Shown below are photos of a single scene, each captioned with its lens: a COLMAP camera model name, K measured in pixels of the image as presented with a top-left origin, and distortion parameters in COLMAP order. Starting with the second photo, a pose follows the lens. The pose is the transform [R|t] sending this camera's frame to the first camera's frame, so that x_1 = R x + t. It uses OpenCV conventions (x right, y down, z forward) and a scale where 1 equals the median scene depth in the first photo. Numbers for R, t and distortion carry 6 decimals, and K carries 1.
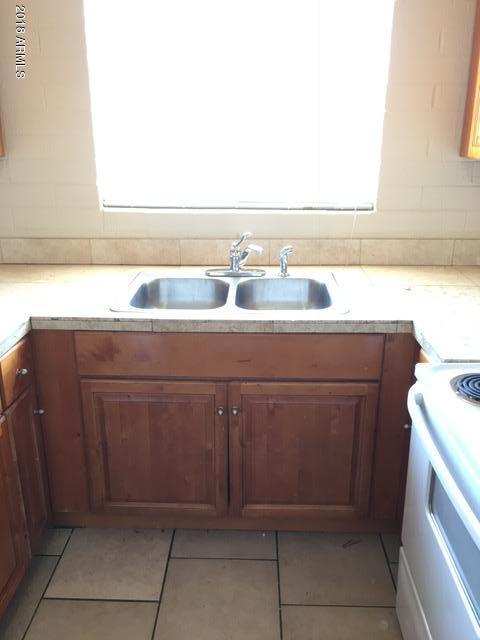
lens RADIAL K [[553.2, 0, 240.0], [0, 553.2, 312.6], [0, 0, 1]] dist [0.071408, -0.096123]
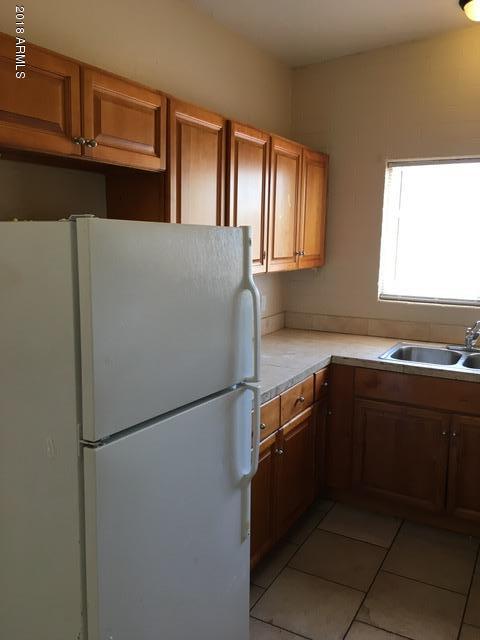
lens RADIAL K [[553.2, 0, 237.6], [0, 553.2, 322.0], [0, 0, 1]] dist [0.071408, -0.096123]
pose [[0.890983, 0.081871, -0.446595, 0.114710], [-0.159153, 0.977516, -0.138320, 0.178840], [0.425230, 0.194318, 0.883980, -0.620417]]
